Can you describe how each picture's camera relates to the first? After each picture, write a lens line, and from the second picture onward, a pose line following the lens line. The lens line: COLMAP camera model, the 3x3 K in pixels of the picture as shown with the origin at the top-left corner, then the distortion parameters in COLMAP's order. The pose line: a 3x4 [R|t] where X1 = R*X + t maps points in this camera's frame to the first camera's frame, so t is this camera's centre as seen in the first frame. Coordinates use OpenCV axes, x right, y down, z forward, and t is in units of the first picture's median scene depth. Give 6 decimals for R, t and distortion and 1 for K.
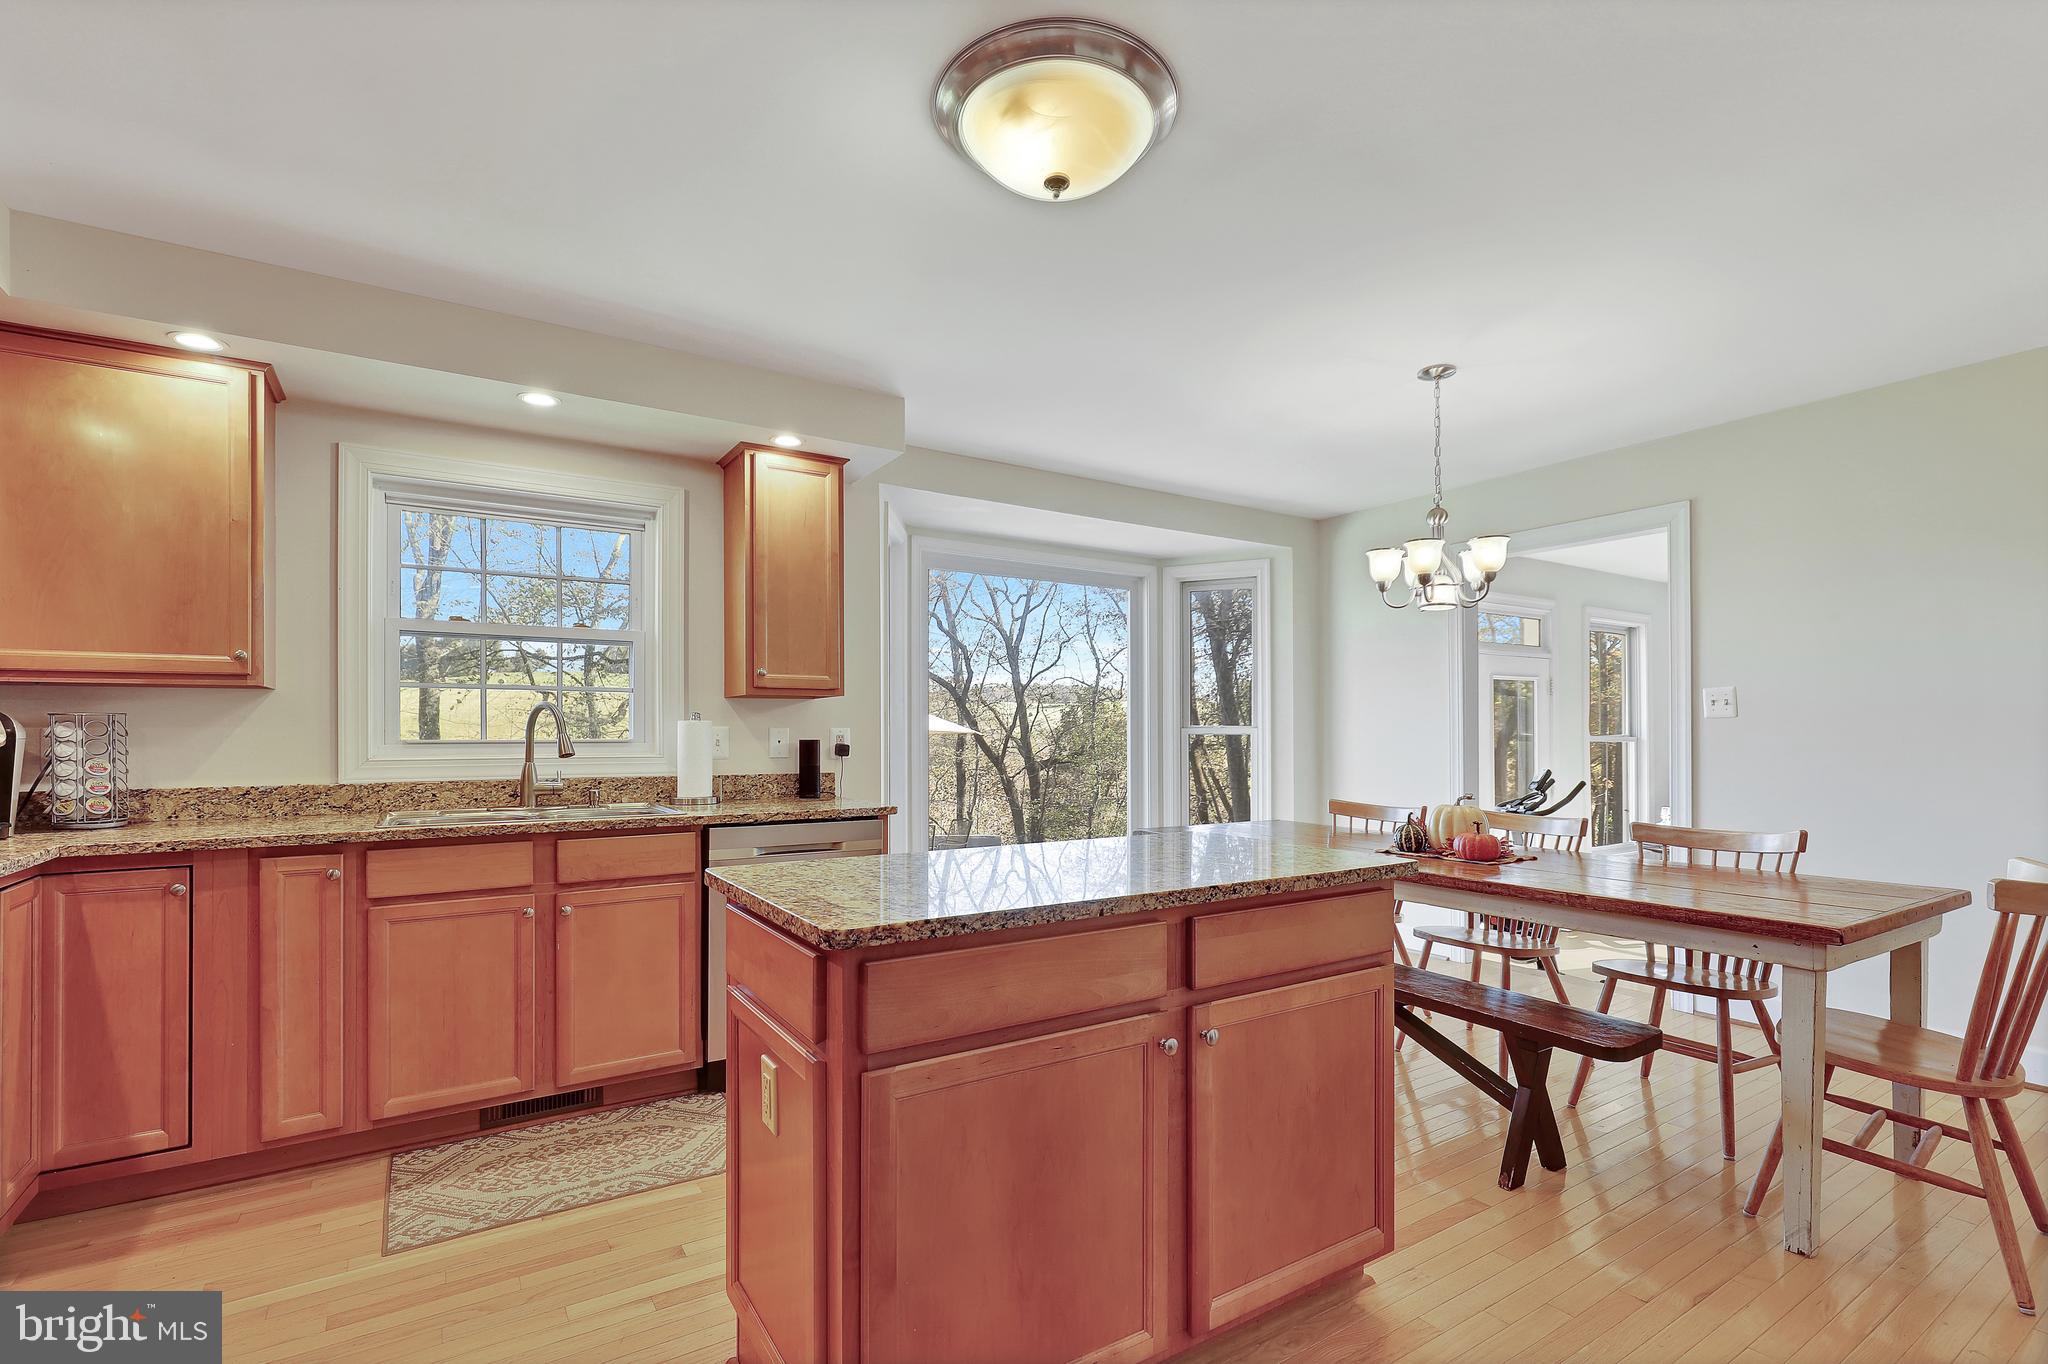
lens RADIAL K [[935.9, 0, 1022.2], [0, 935.9, 725.4], [0, 0, 1]] dist [0.000473, -0.000134]
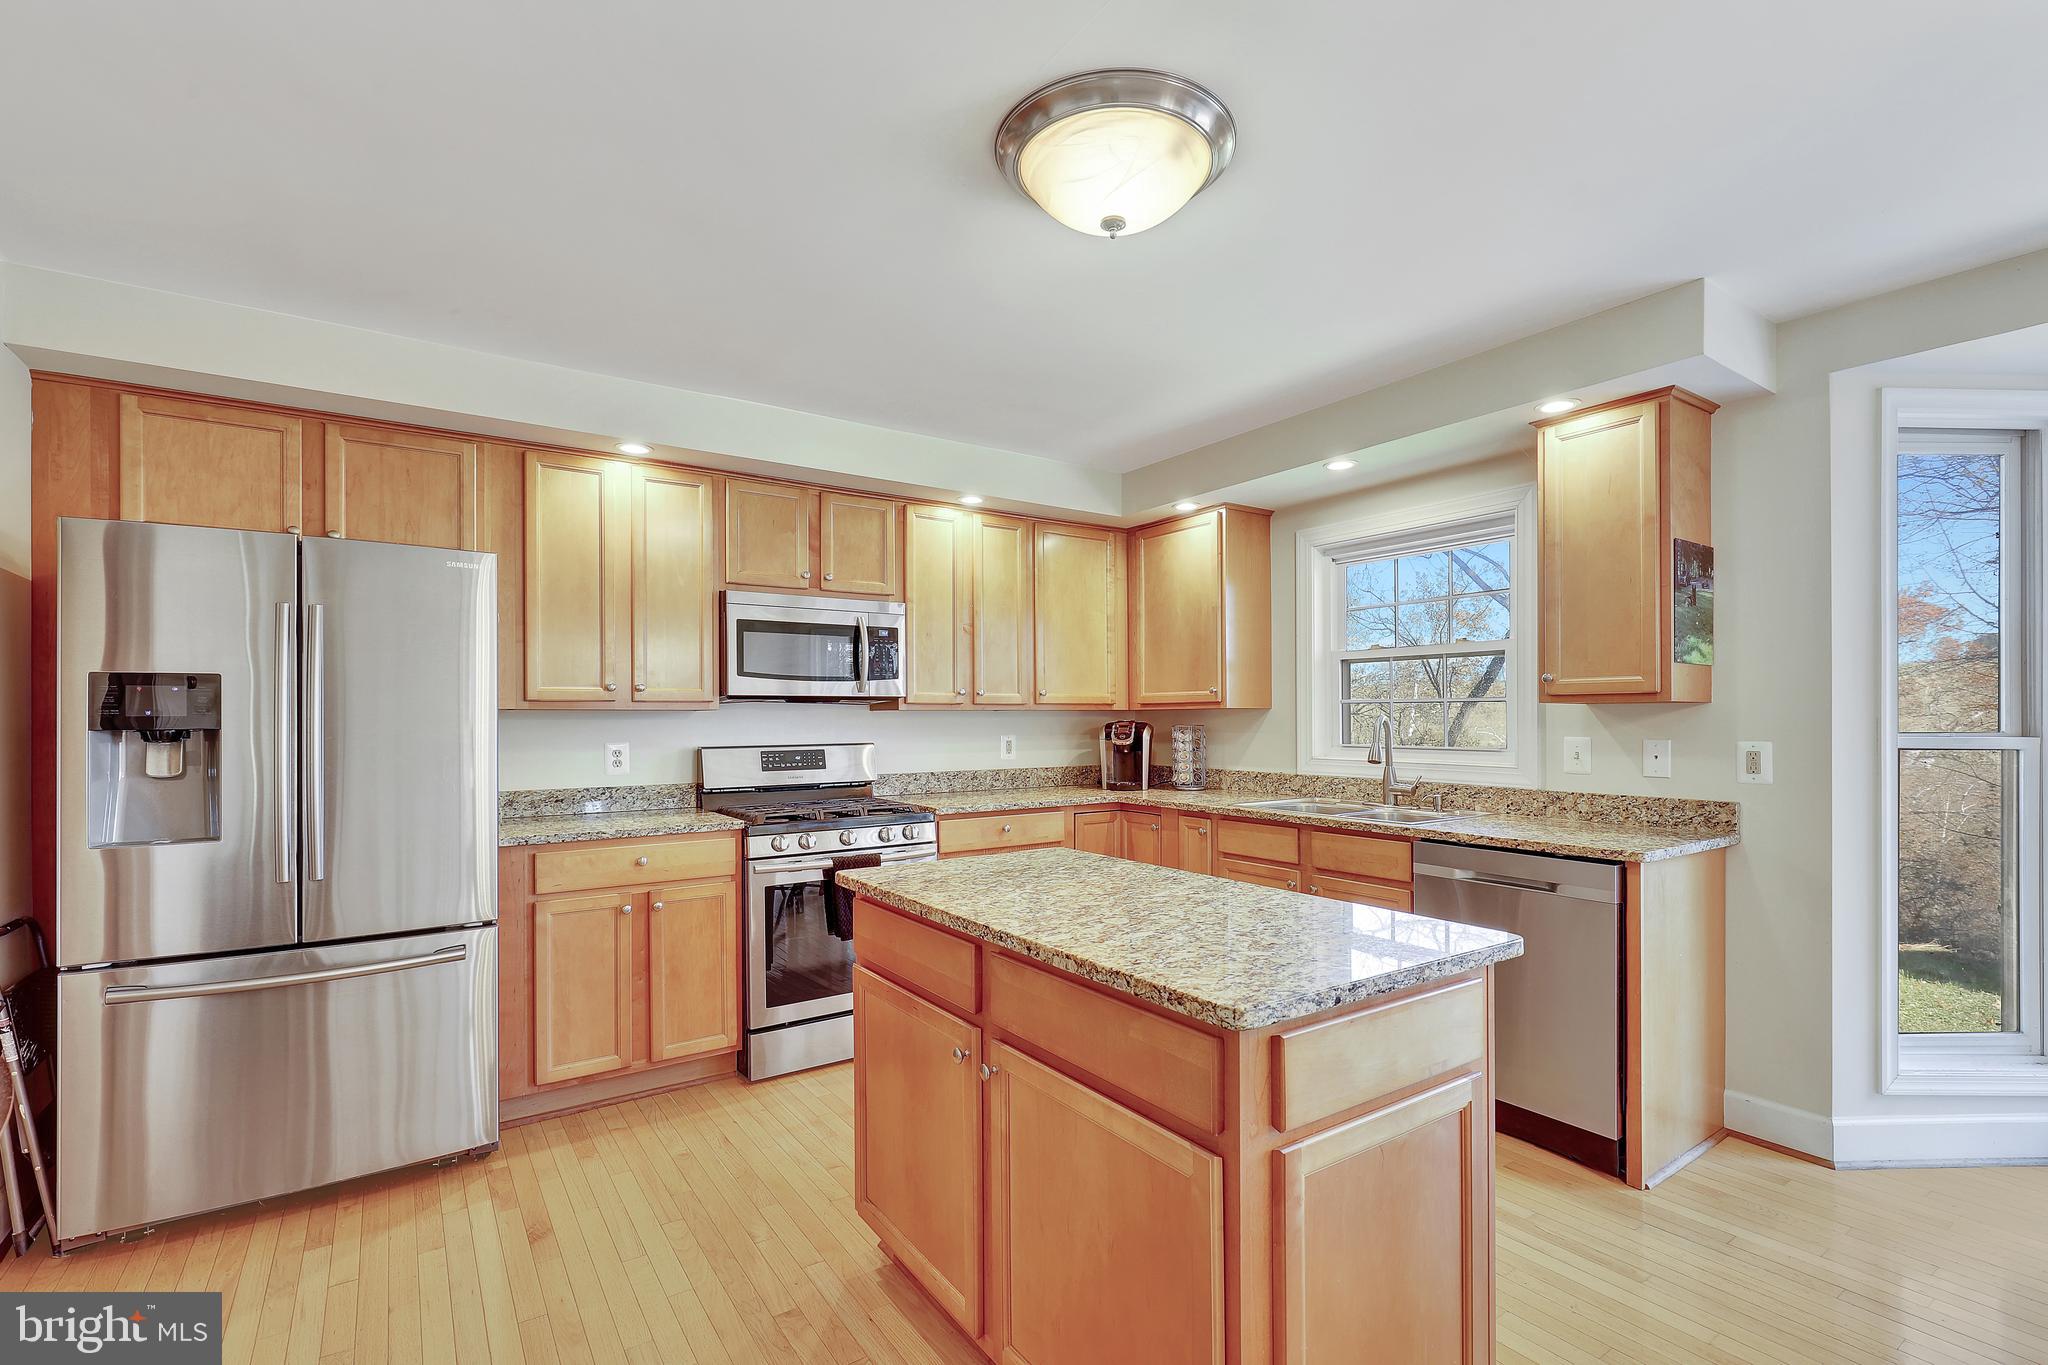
lens RADIAL K [[928.3, 0, 1021.5], [0, 928.3, 717.8], [0, 0, 1]] dist [0.002317, 0.000101]
pose [[0.033998, 0.002329, -0.999419, 0.652440], [0.010403, 0.999942, 0.002684, -0.030280], [0.999368, -0.010488, 0.033972, 0.540051]]
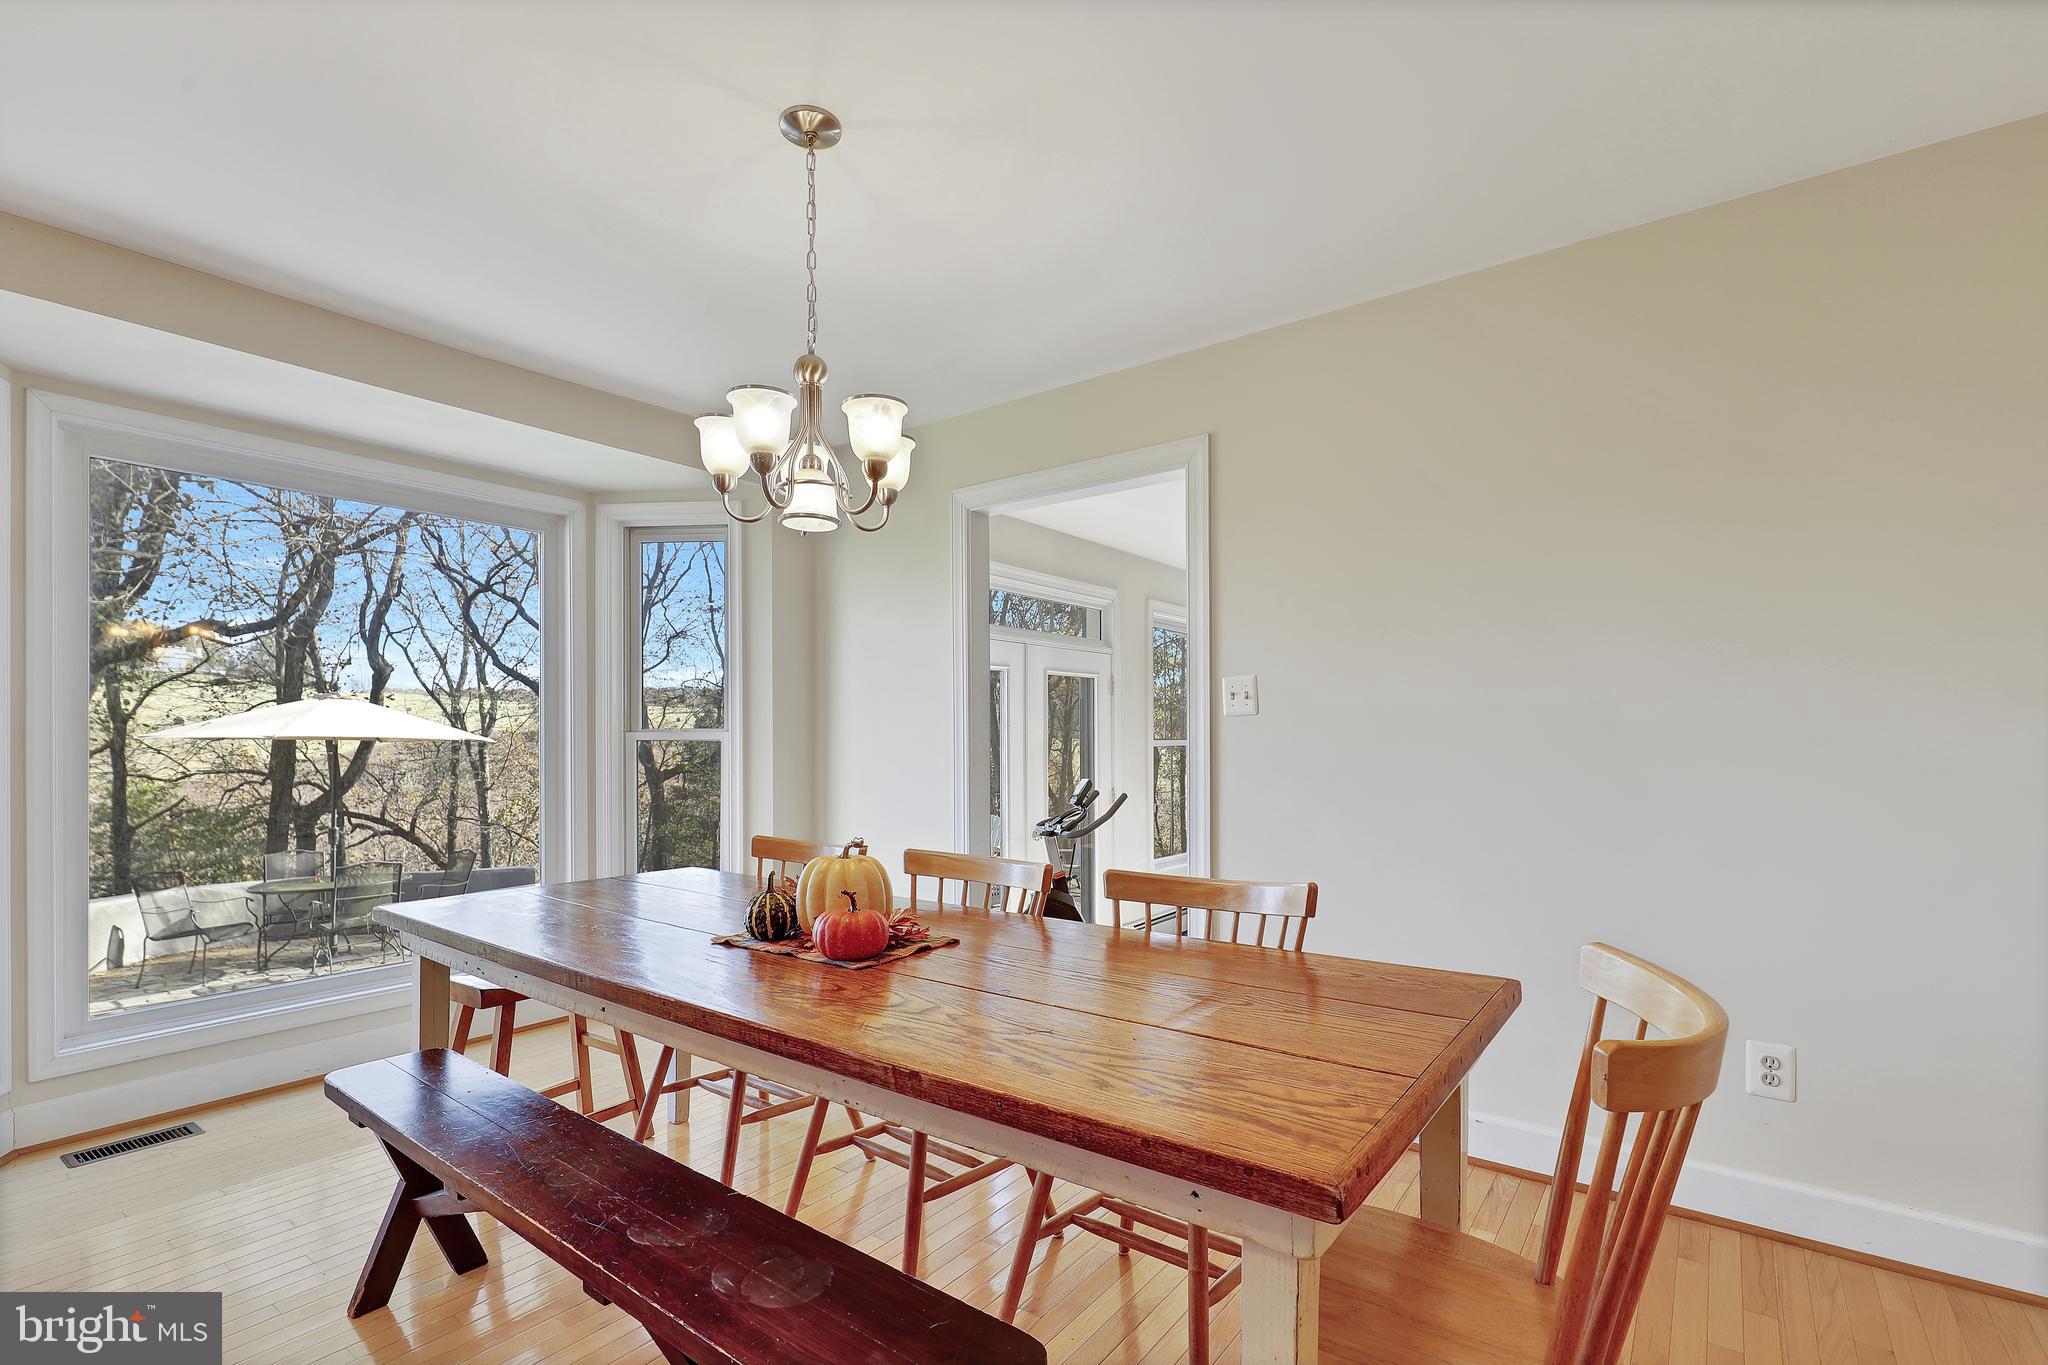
lens RADIAL K [[939.9, 0, 1030.8], [0, 939.9, 717.3], [0, 0, 1]] dist [0.001775, -0.000230]
pose [[0.933657, 0.003540, 0.358151, 0.387036], [0.001671, 0.999897, -0.014239, 0.005502], [-0.358164, 0.013892, 0.933555, 0.425289]]
